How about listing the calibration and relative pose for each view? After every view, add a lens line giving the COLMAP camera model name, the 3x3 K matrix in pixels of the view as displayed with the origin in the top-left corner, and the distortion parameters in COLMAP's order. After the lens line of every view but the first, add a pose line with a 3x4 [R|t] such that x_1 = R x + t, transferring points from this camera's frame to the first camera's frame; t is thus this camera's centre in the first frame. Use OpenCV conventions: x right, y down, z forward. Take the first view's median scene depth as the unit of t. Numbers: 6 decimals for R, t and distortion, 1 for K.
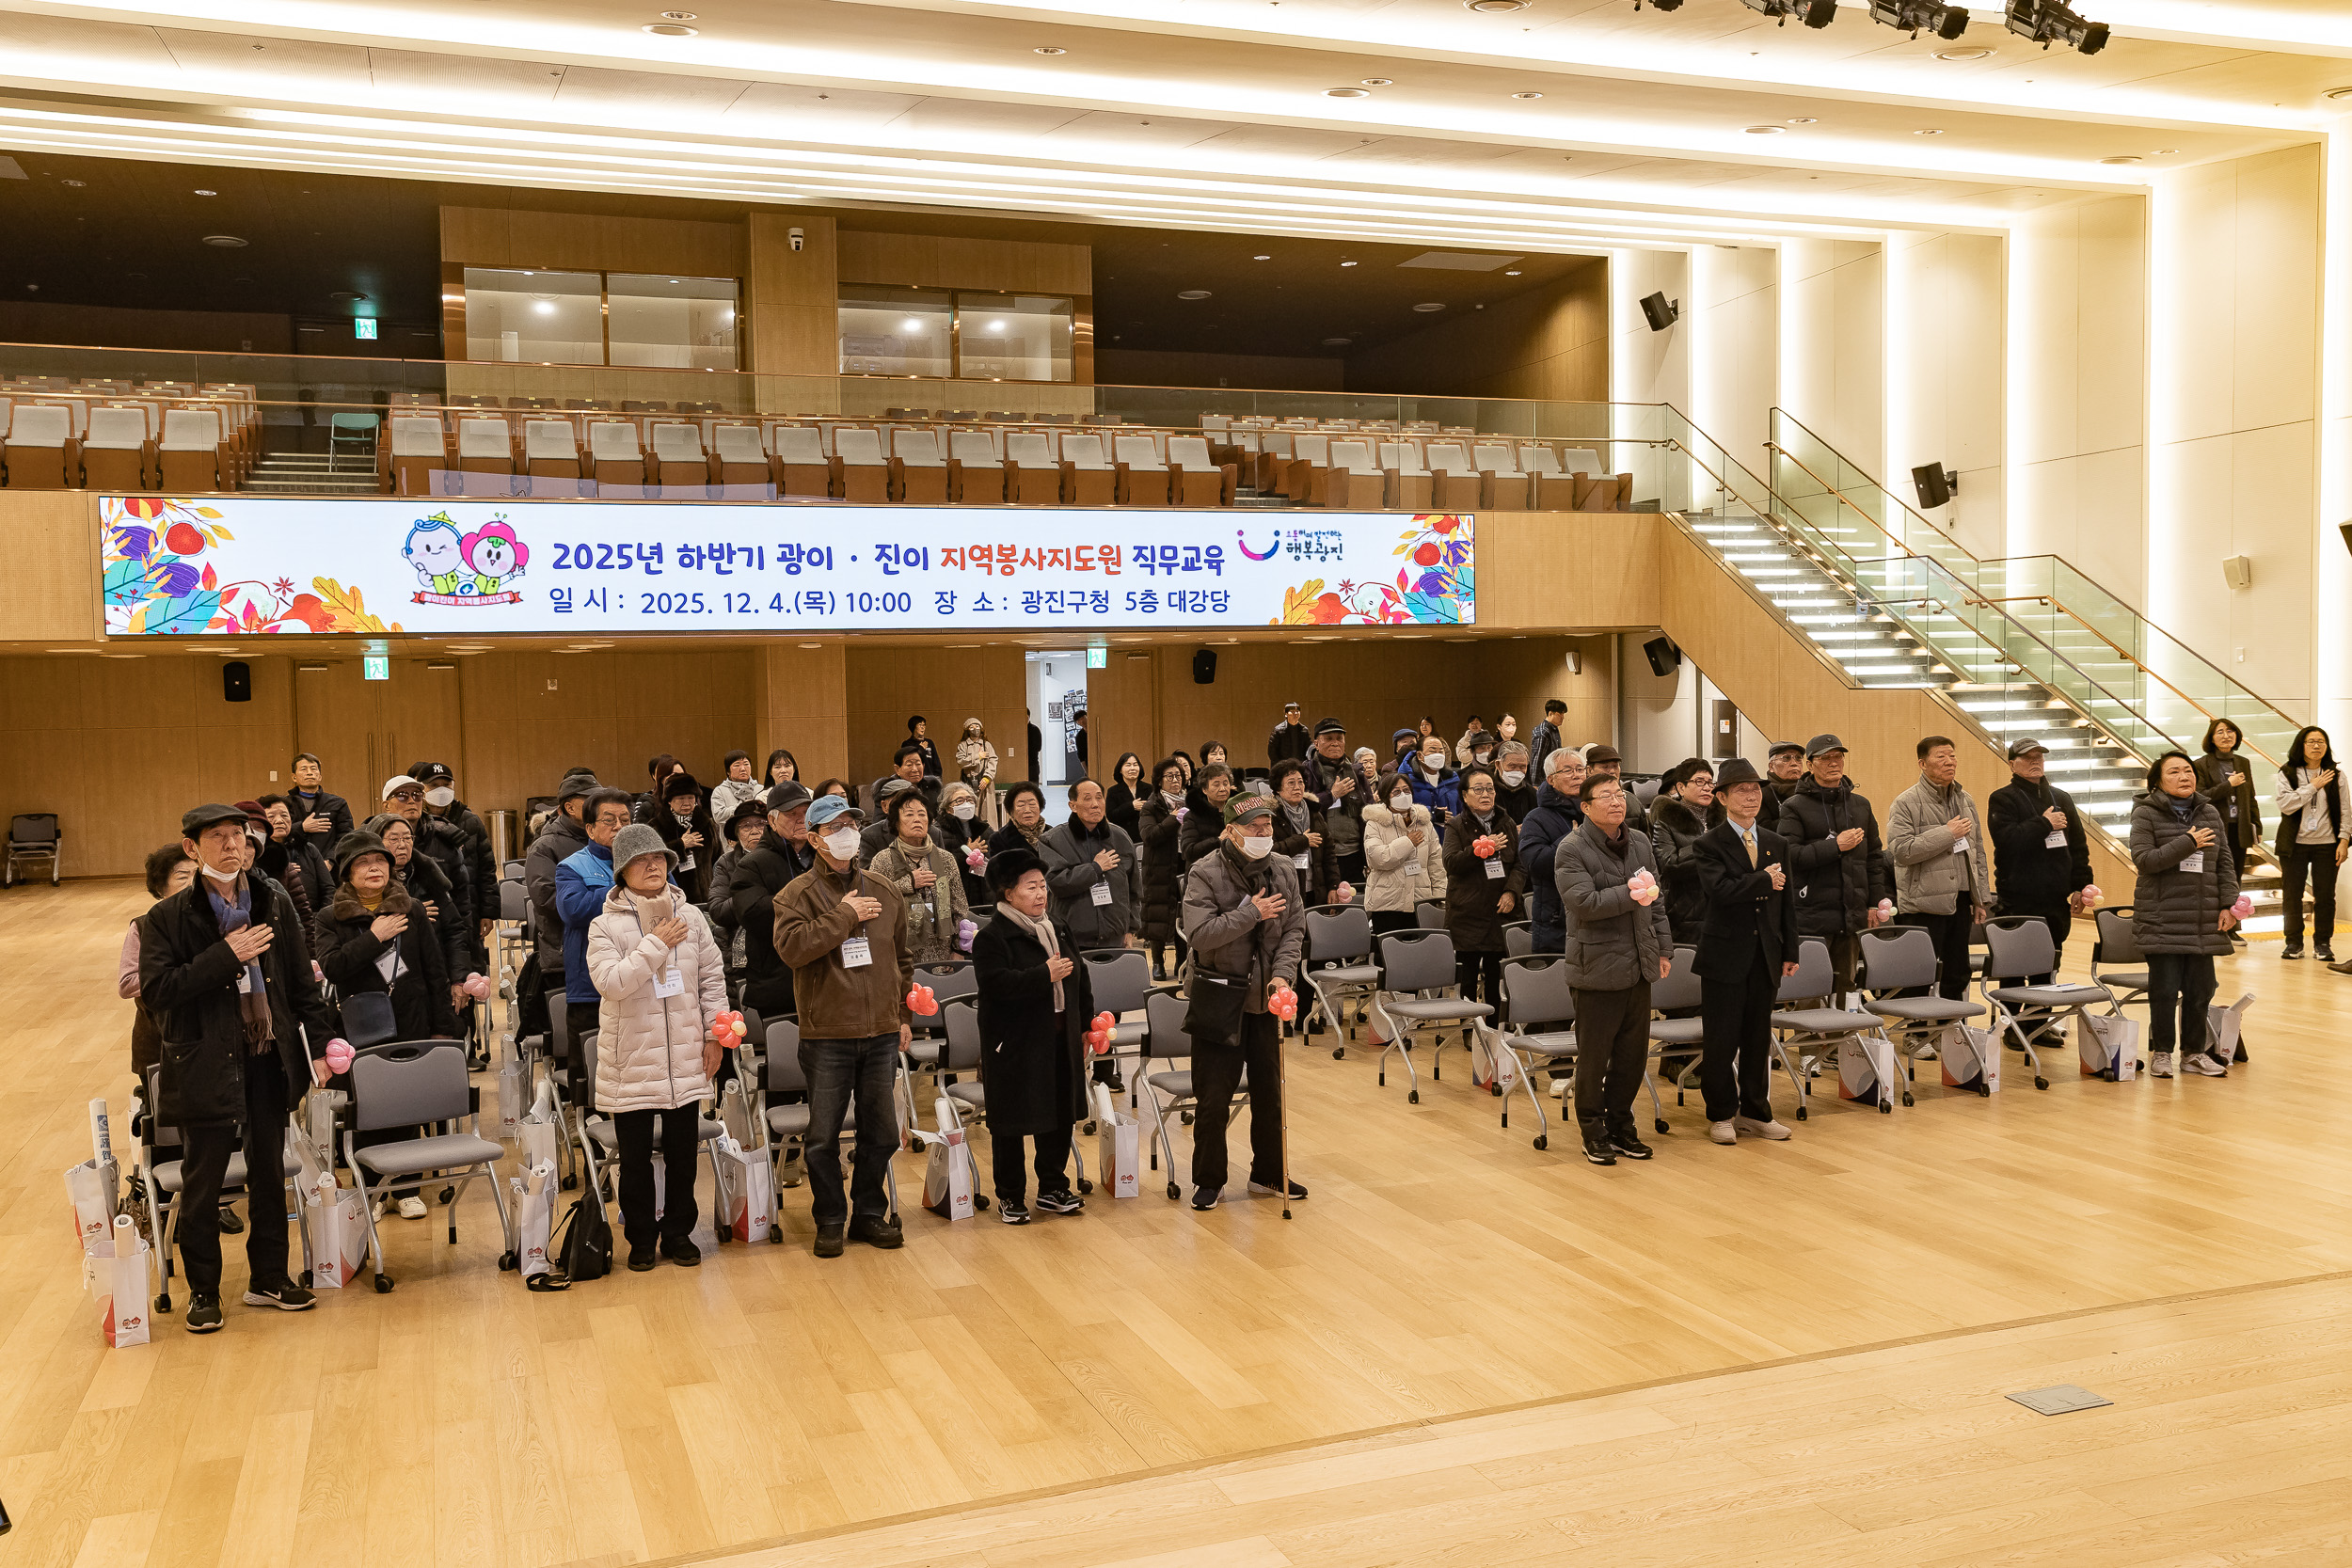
lens RADIAL K [[2223.6, 0, 1174.5], [0, 2223.6, 774.8], [0, 0, 1]] dist [0.006586, 0.029148]
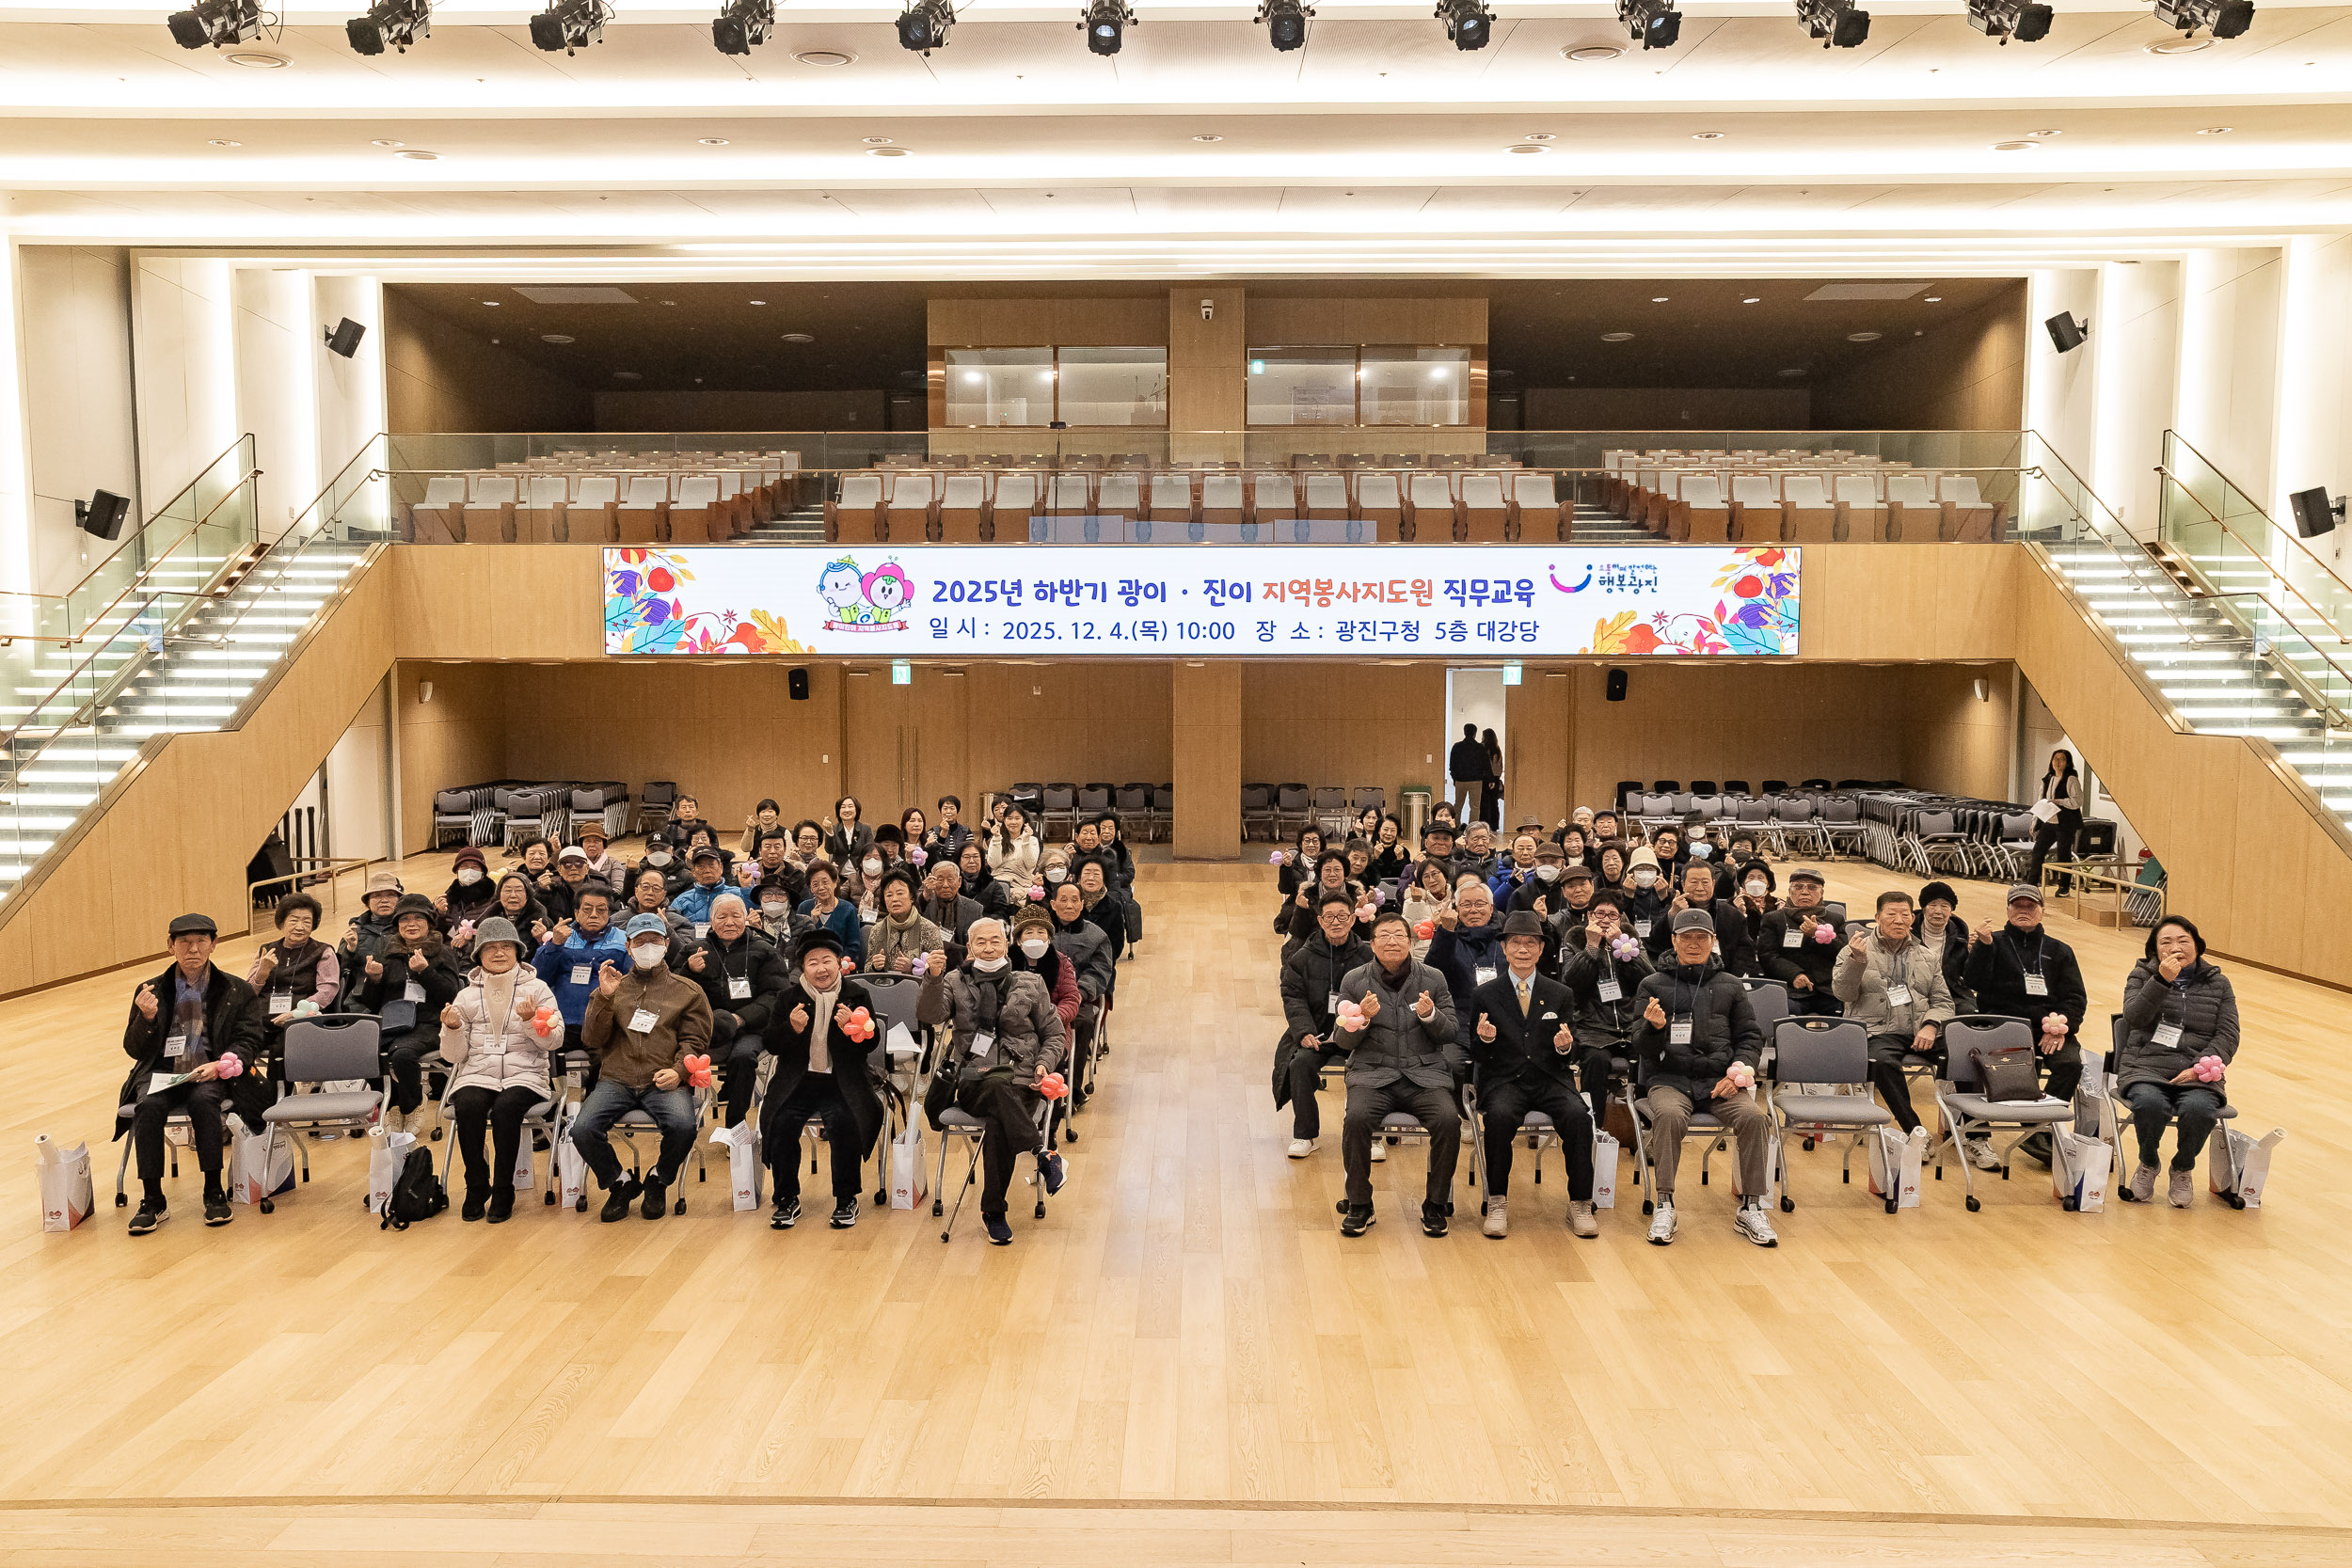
lens RADIAL K [[1895.5, 0, 1182.8], [0, 1895.5, 793.0], [0, 0, 1]] dist [-0.035348, 0.060217]
pose [[0.915095, 0.044342, -0.400793, 0.240195], [-0.033968, 0.998879, 0.032956, -0.025602], [0.401806, -0.016544, 0.915576, 0.106263]]
